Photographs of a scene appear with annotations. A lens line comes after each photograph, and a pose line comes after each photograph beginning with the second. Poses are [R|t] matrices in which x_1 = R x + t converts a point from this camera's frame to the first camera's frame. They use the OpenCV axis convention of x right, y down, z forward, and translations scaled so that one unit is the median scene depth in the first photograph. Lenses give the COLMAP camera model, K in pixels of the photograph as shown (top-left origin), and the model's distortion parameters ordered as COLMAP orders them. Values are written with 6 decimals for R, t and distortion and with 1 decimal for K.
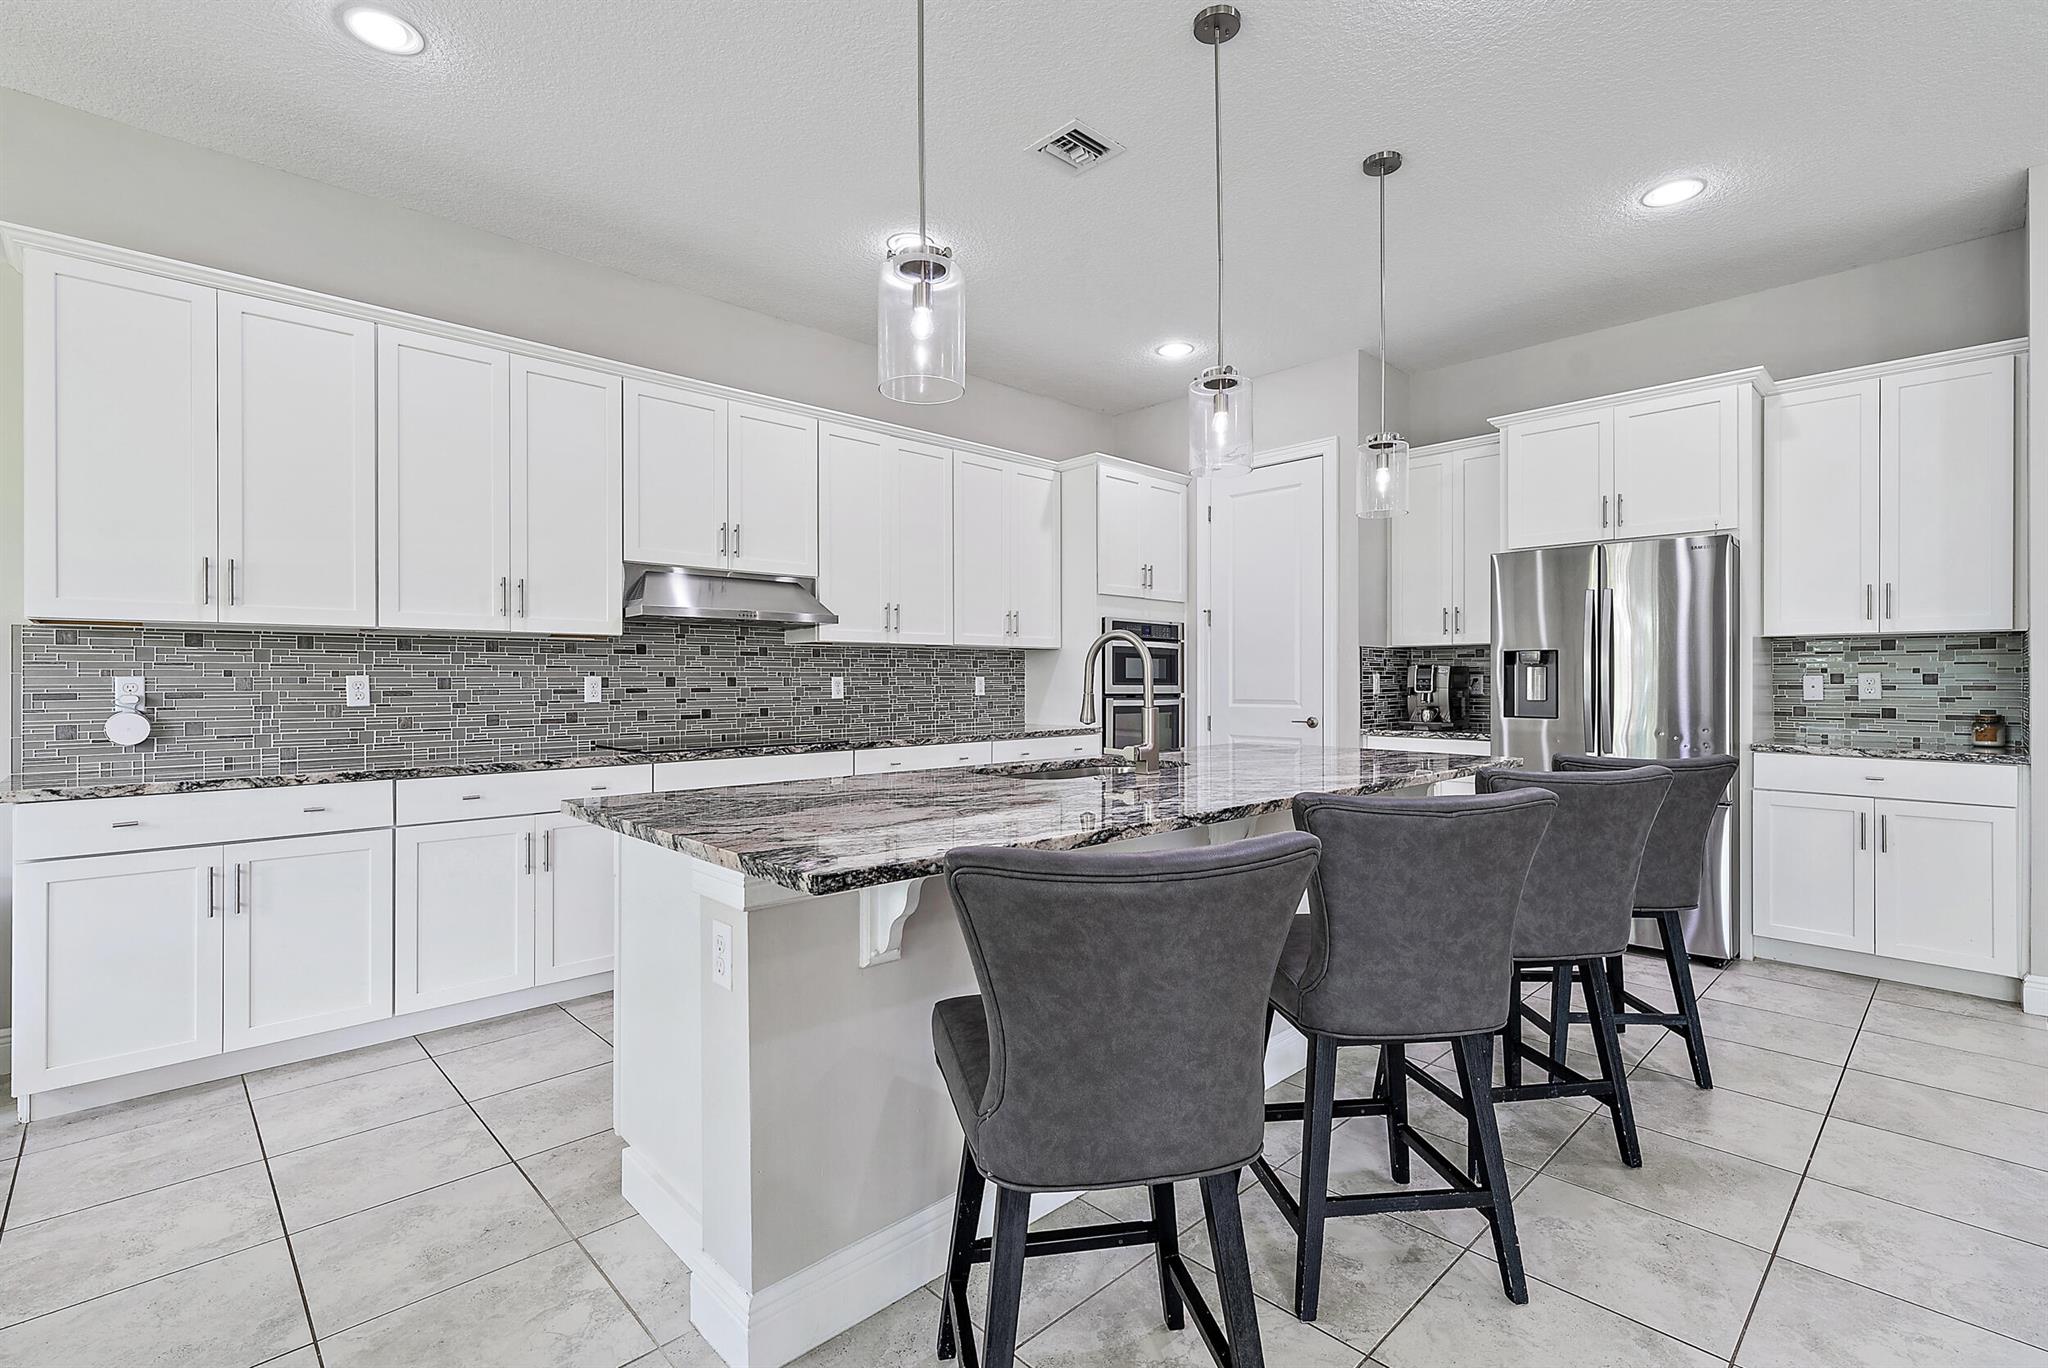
lens RADIAL K [[928.6, 0, 1020.5], [0, 928.6, 680.5], [0, 0, 1]] dist [0.001420, -0.000015]
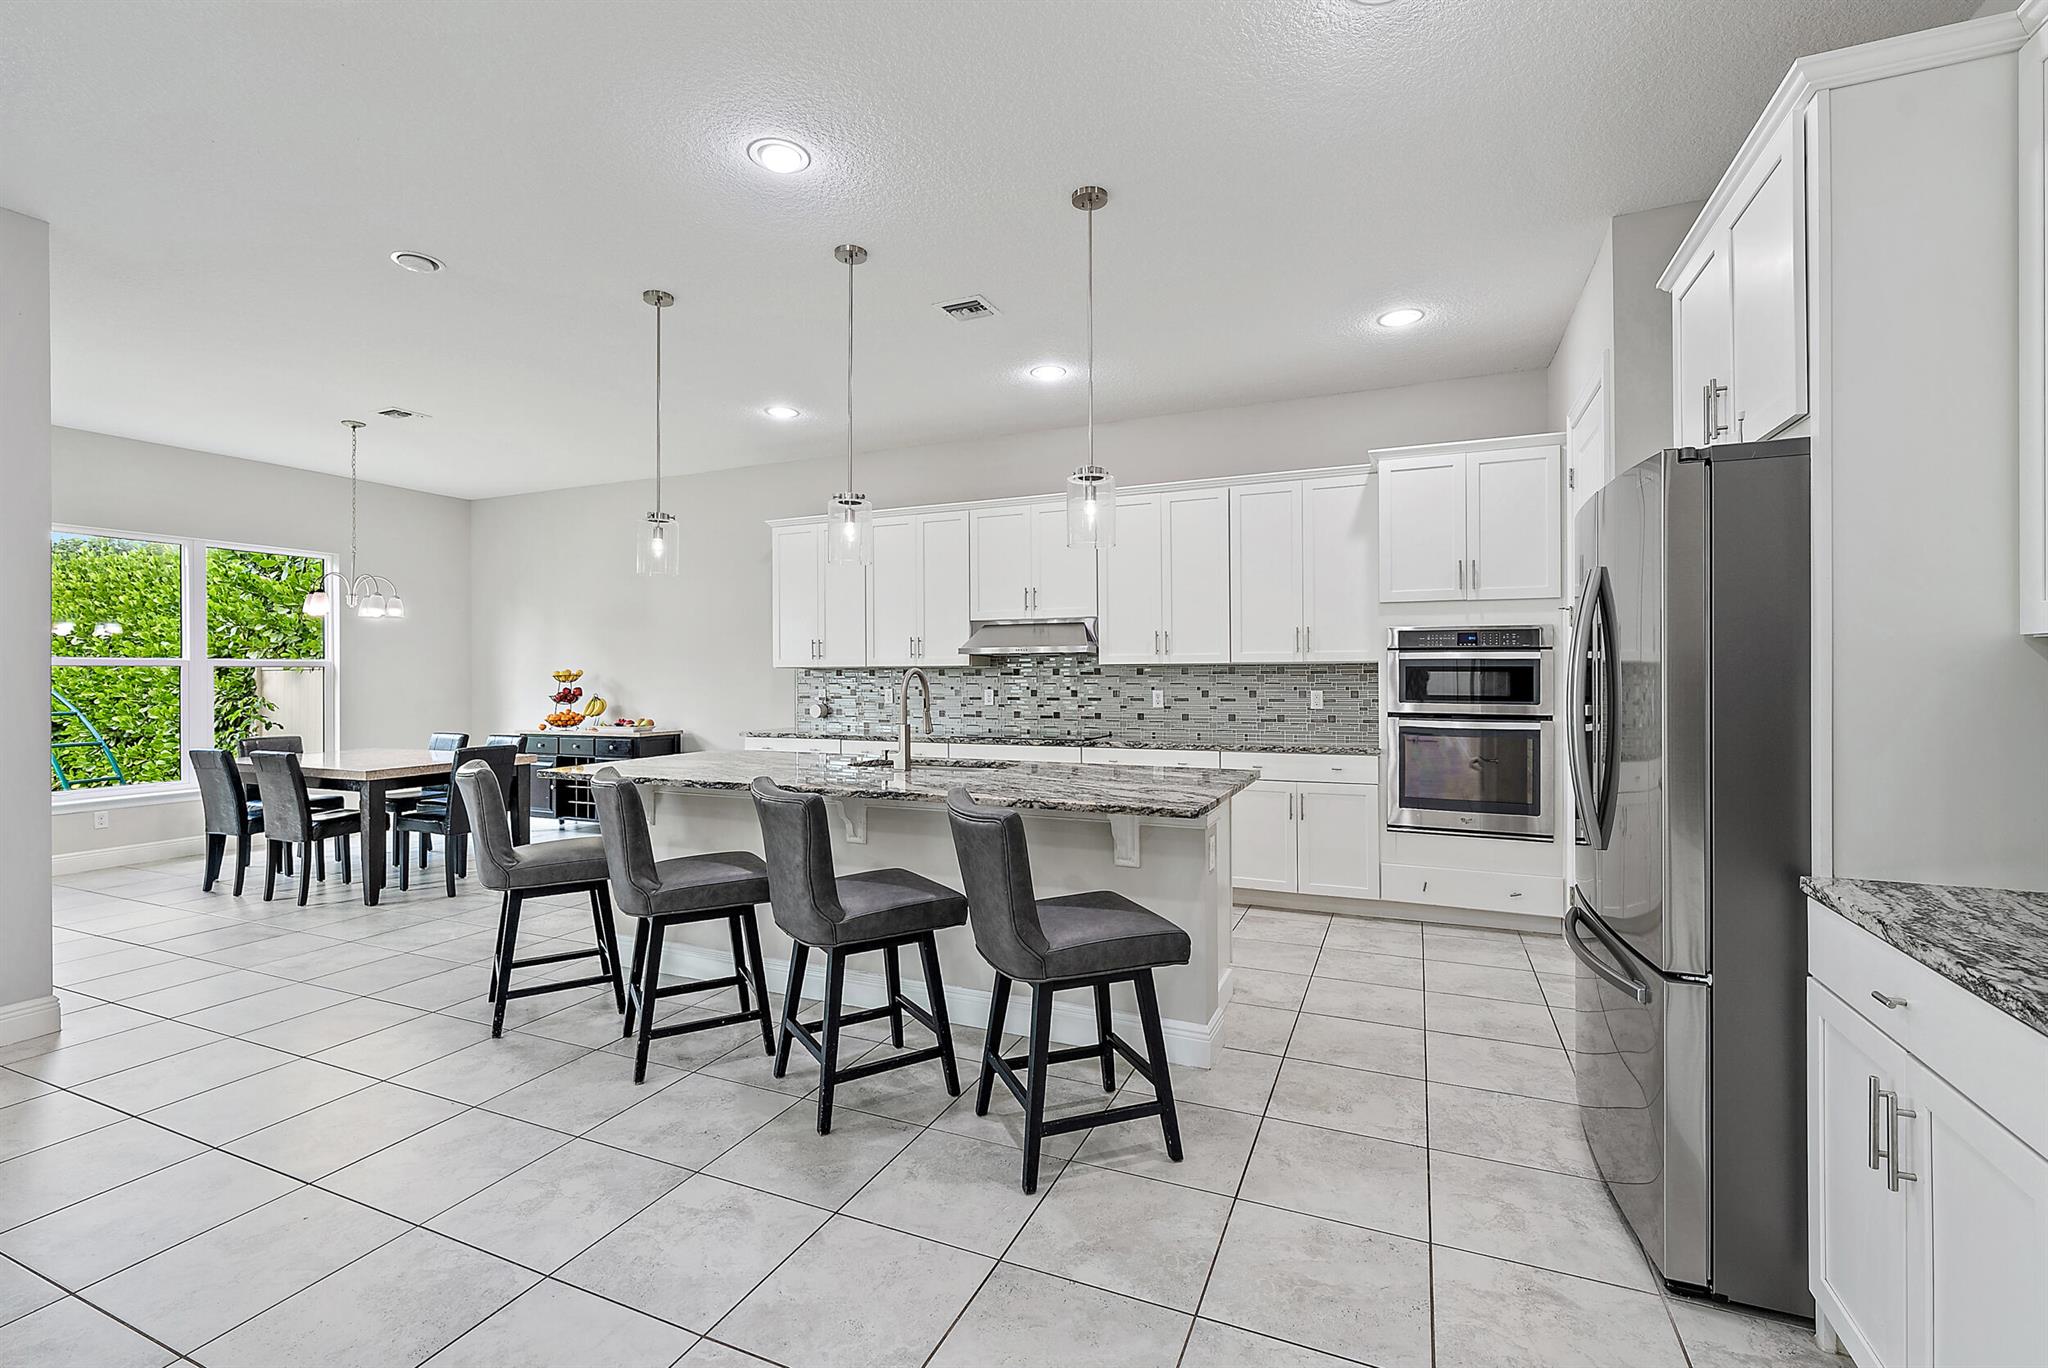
lens RADIAL K [[890.2, 0, 1029.2], [0, 890.2, 670.0], [0, 0, 1]] dist [-0.000737, -0.000524]
pose [[0.388899, -0.006542, -0.921257, 0.956274], [0.000054, 0.999975, -0.007078, -0.026229], [0.921280, 0.002703, 0.388890, 0.428451]]
